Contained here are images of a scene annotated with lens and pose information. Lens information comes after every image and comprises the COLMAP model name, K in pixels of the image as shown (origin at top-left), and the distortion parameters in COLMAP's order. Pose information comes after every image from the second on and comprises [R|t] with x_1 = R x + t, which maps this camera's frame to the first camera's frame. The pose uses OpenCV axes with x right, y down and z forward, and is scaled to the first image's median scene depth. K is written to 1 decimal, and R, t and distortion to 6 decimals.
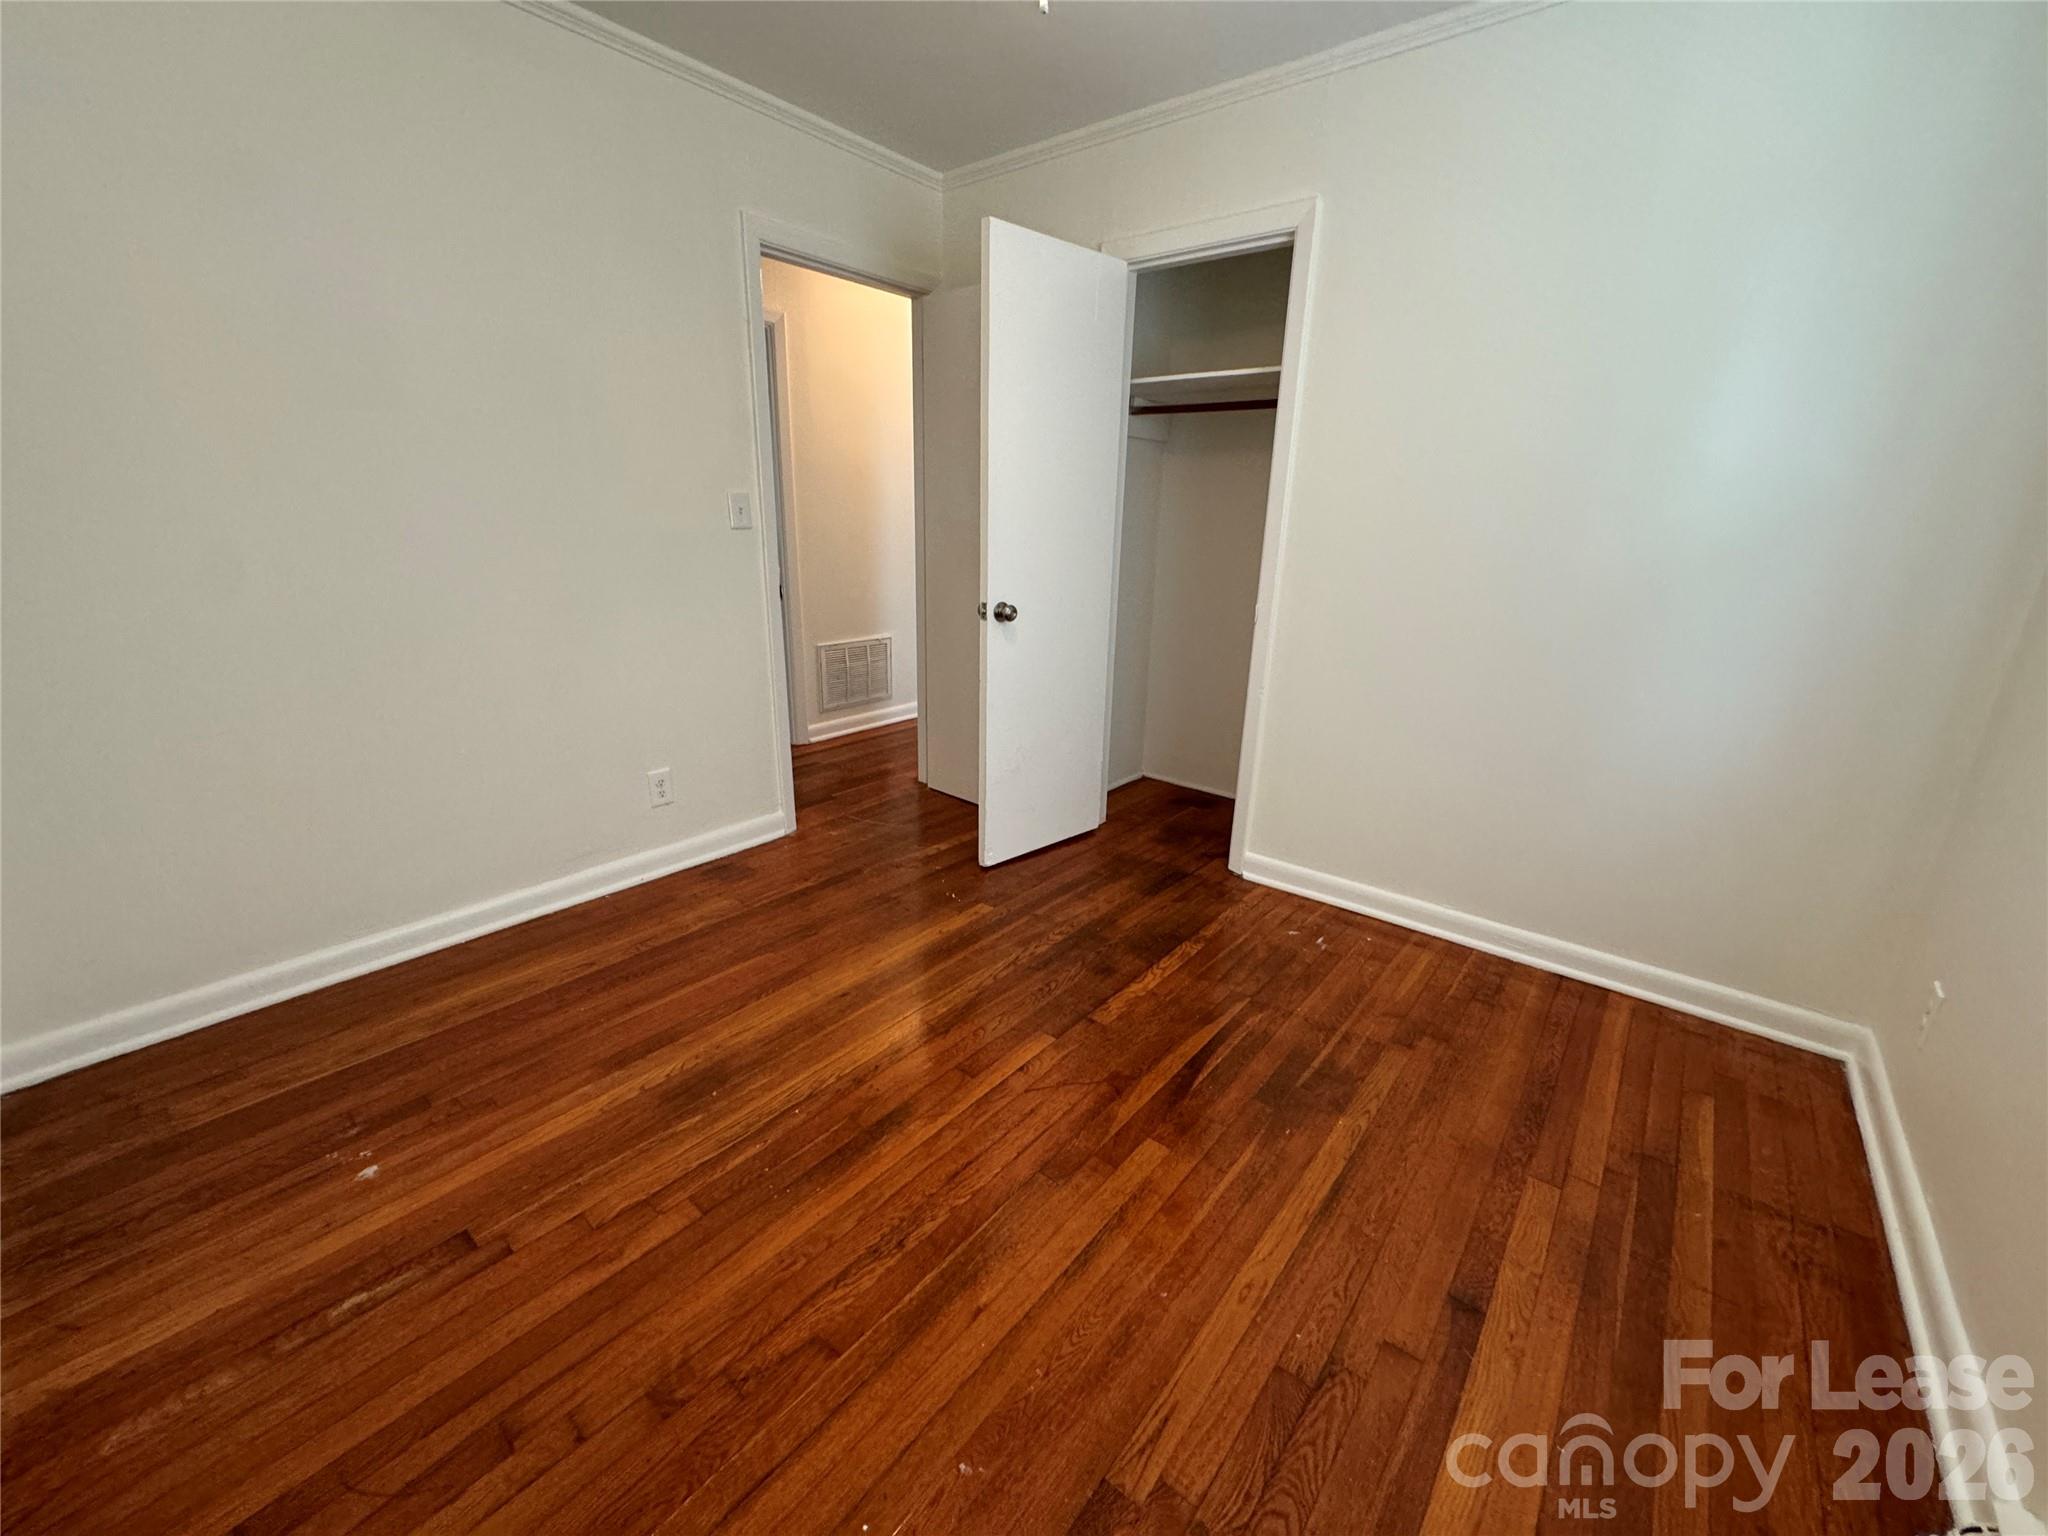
lens RADIAL K [[819.7, 0, 1024.0], [0, 819.7, 768.0], [0, 0, 1]] dist [-0.002569, 0.000107]
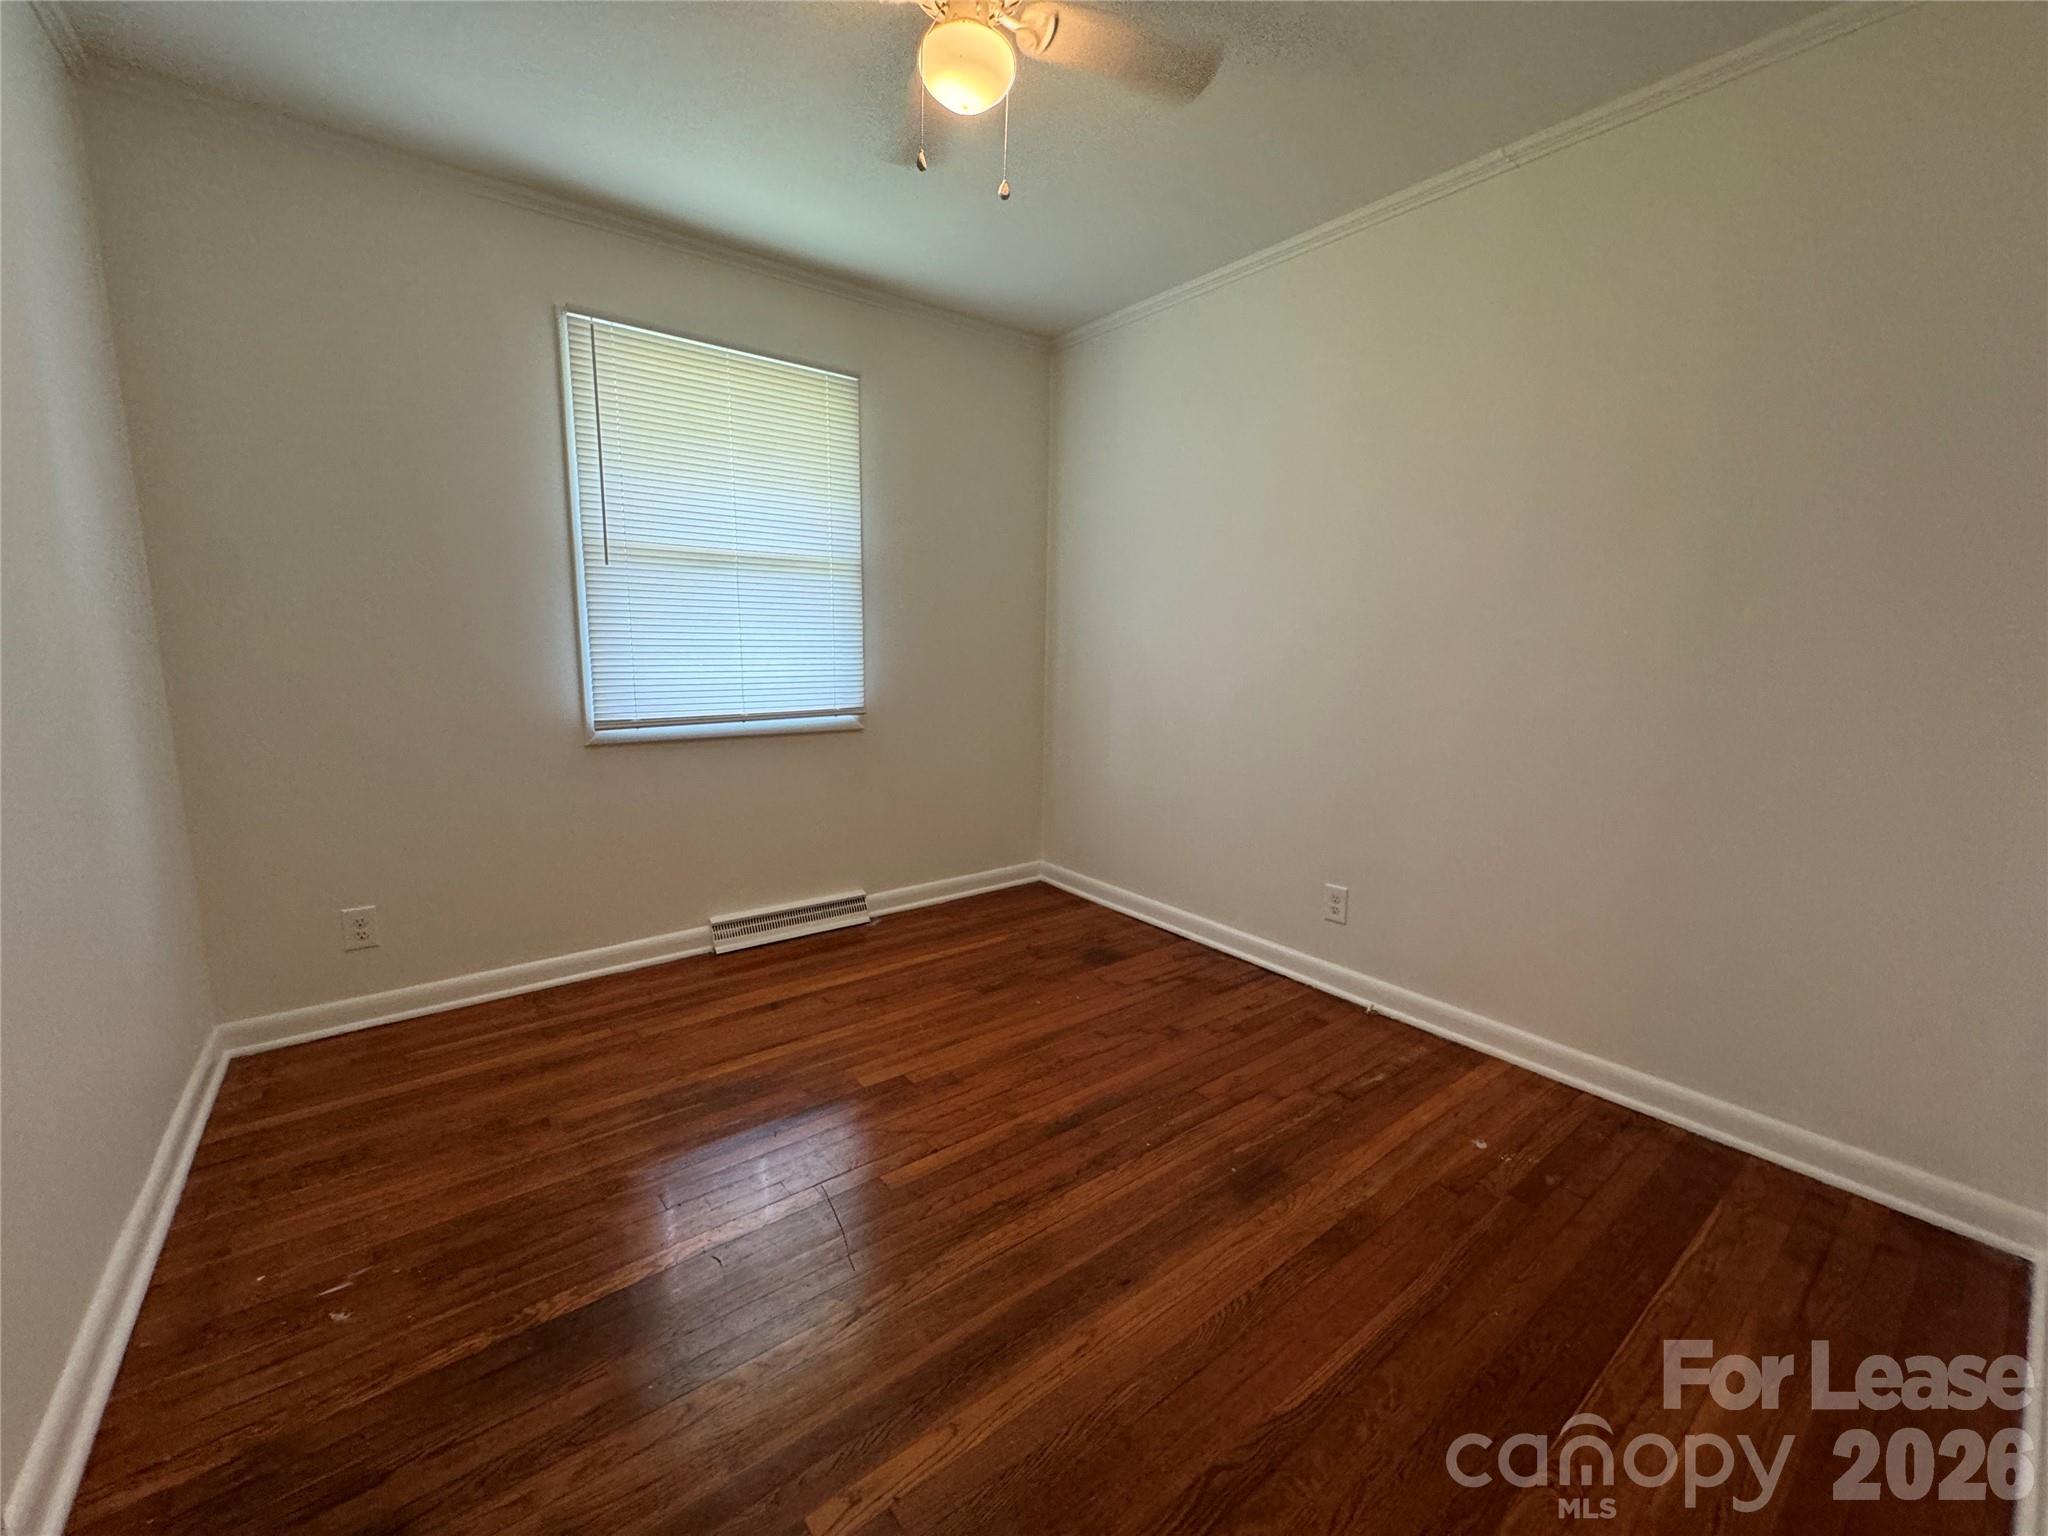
lens RADIAL K [[819.7, 0, 1024.0], [0, 819.7, 768.0], [0, 0, 1]] dist [-0.002569, 0.000107]
pose [[-0.976017, -0.067449, 0.206982, -0.319124], [0.030835, 0.898371, 0.438153, -0.542708], [-0.215499, 0.434027, -0.874746, 1.845923]]
